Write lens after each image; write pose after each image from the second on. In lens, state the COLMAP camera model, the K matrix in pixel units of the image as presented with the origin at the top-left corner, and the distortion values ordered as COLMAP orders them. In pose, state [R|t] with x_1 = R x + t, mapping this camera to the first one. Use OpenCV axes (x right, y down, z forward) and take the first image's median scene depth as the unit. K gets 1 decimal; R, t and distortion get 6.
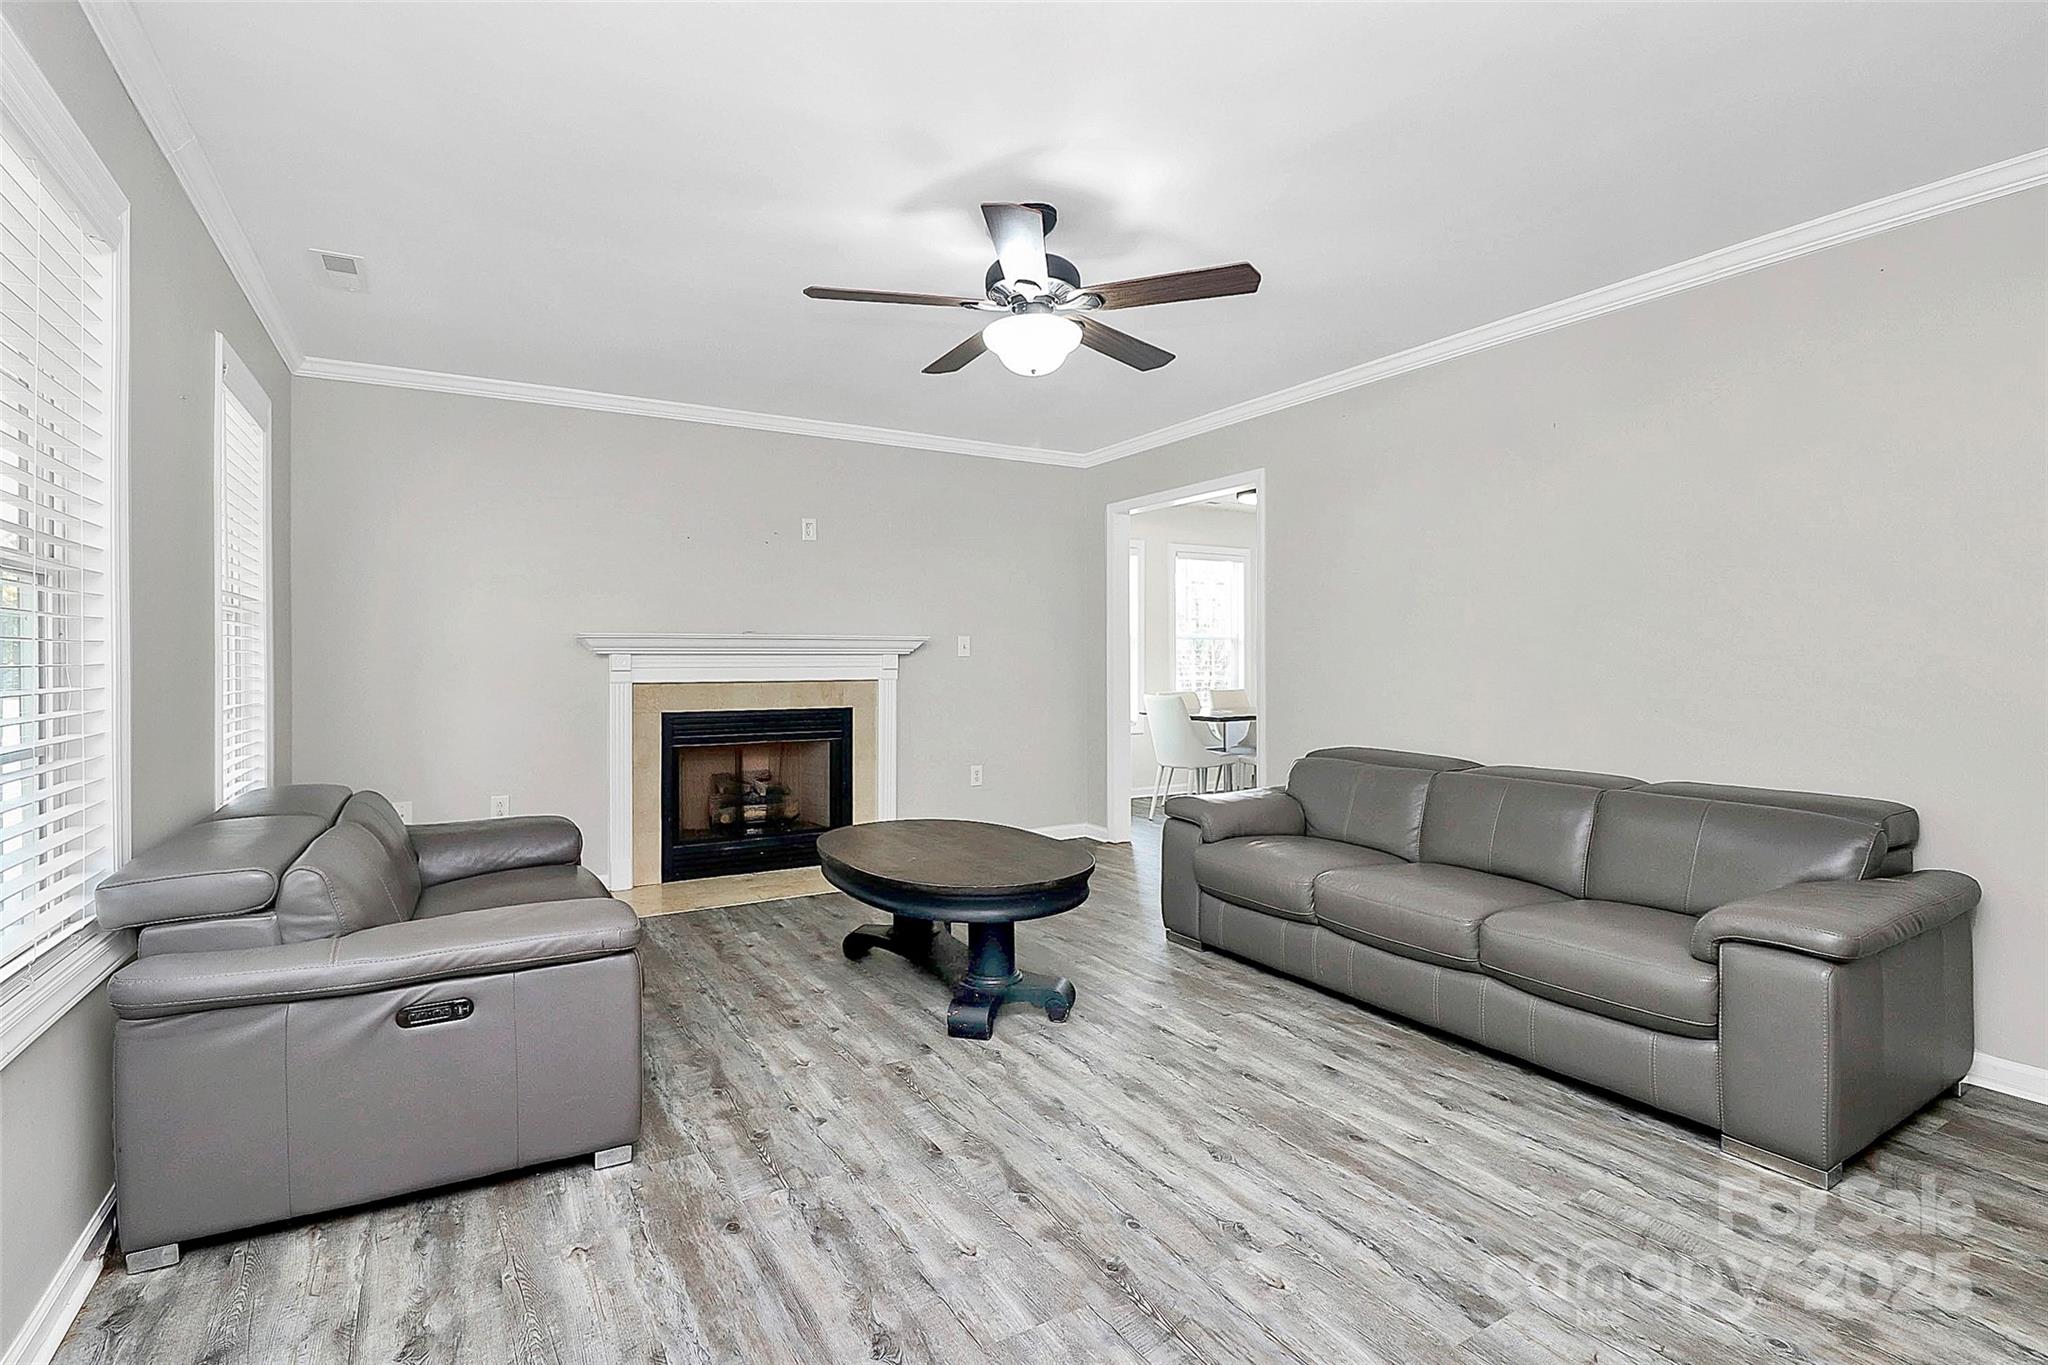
lens RADIAL K [[970.1, 0, 1033.8], [0, 970.1, 671.3], [0, 0, 1]] dist [0.004646, -0.012785]
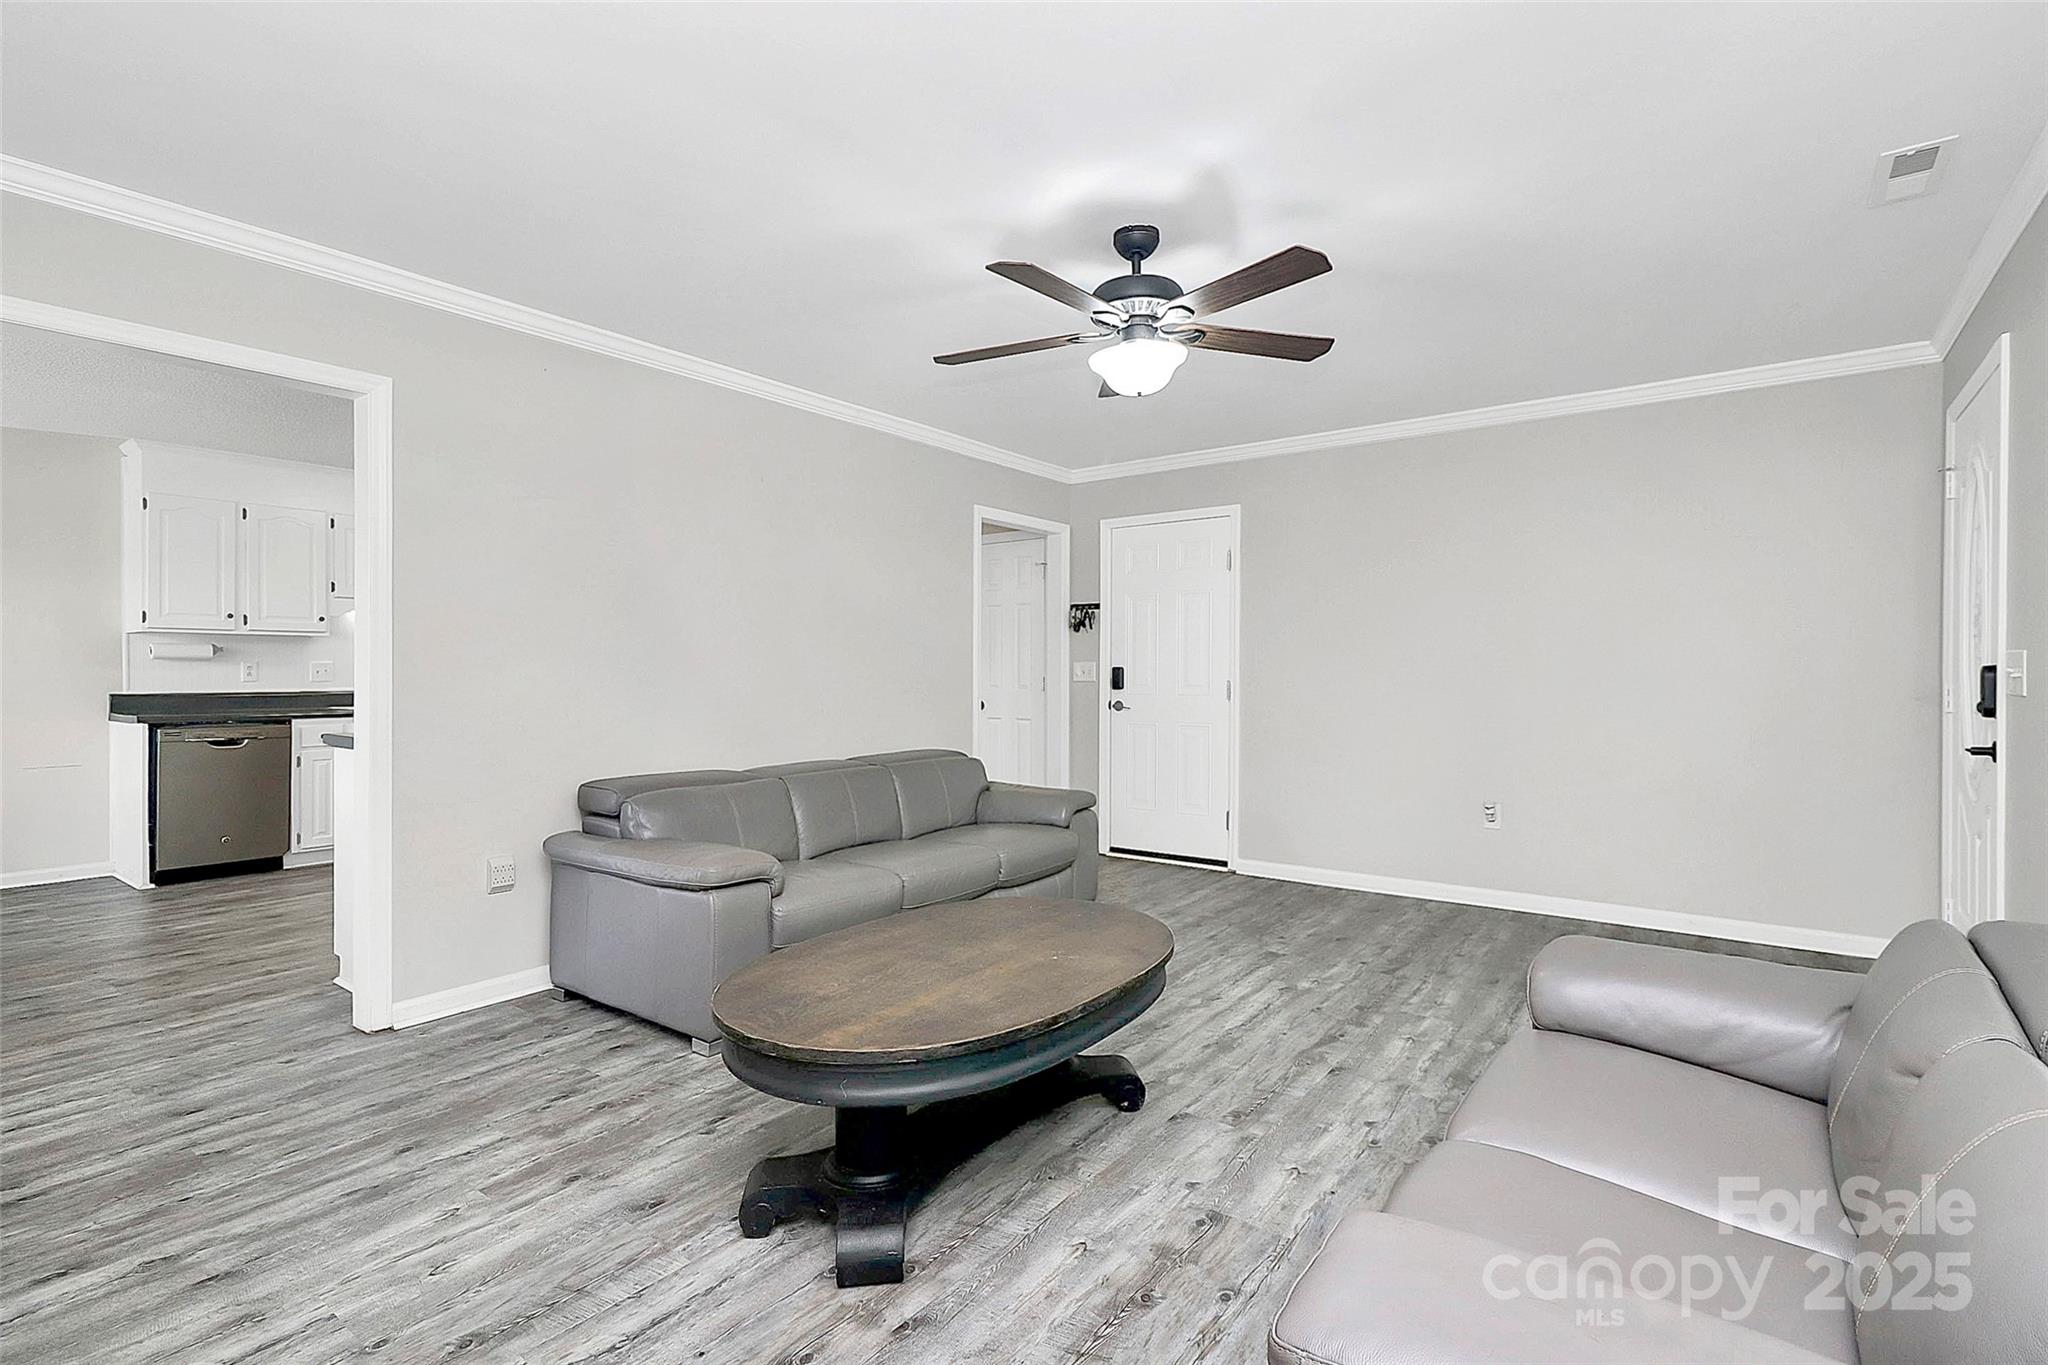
lens RADIAL K [[970.1, 0, 1015.0], [0, 970.1, 681.7], [0, 0, 1]] dist [0.004646, -0.012785]
pose [[-0.381502, -0.006726, 0.924344, -0.953476], [0.012021, 0.999853, 0.012236, -0.020608], [-0.924290, 0.015779, -0.381365, 1.614695]]
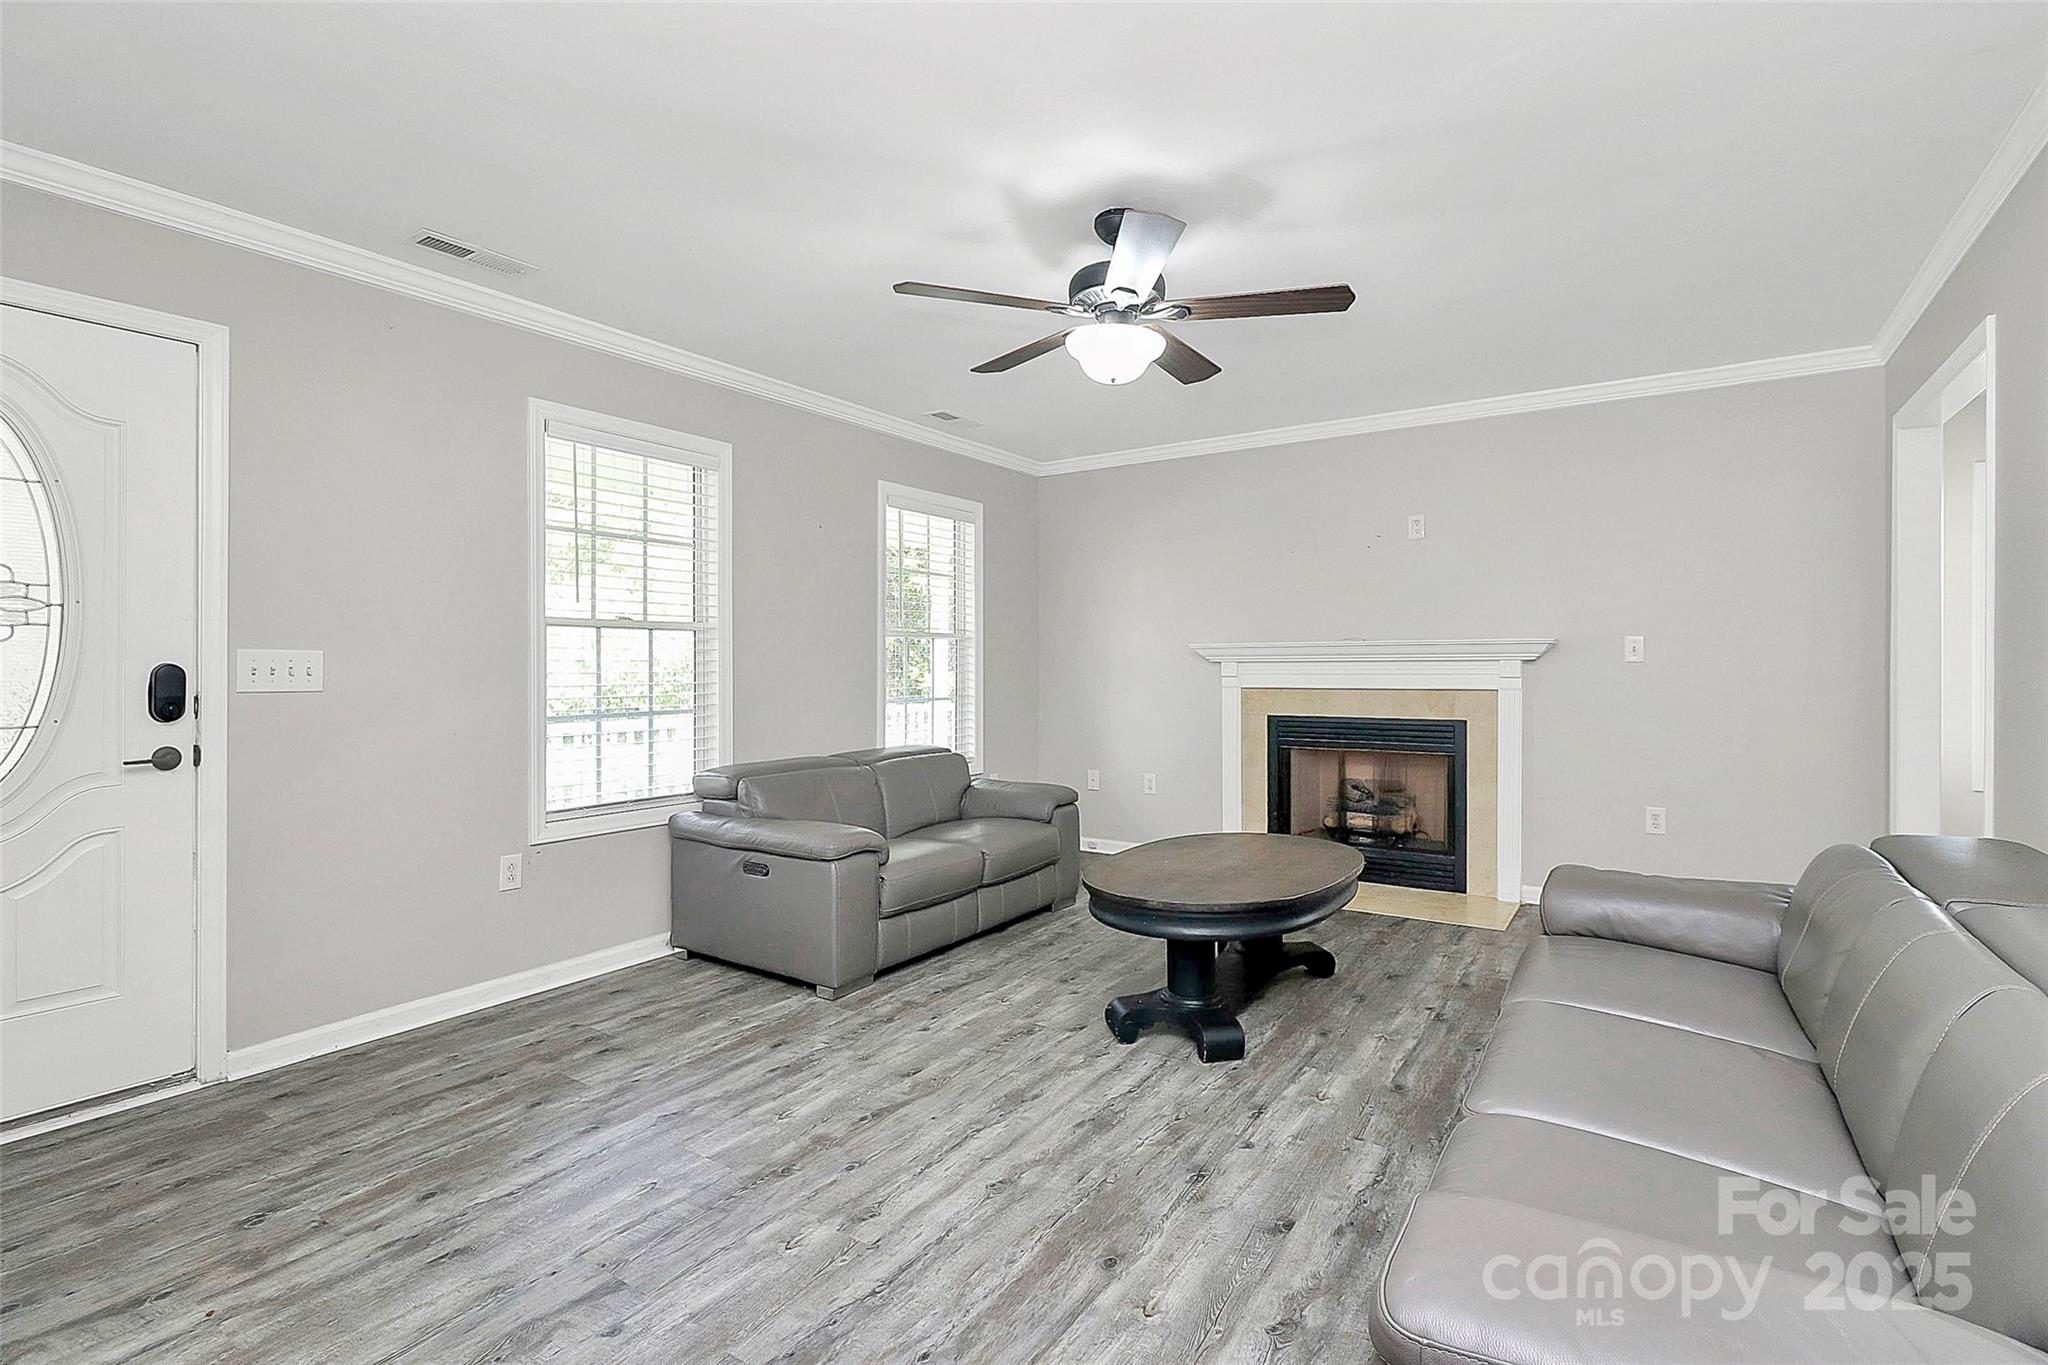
lens RADIAL K [[970.1, 0, 1015.0], [0, 970.1, 669.7], [0, 0, 1]] dist [0.004646, -0.012785]
pose [[0.426857, 0.001806, -0.904317, 0.918354], [-0.008023, 0.999966, -0.001790, -0.008231], [0.904284, 0.008019, 0.426857, 0.520278]]
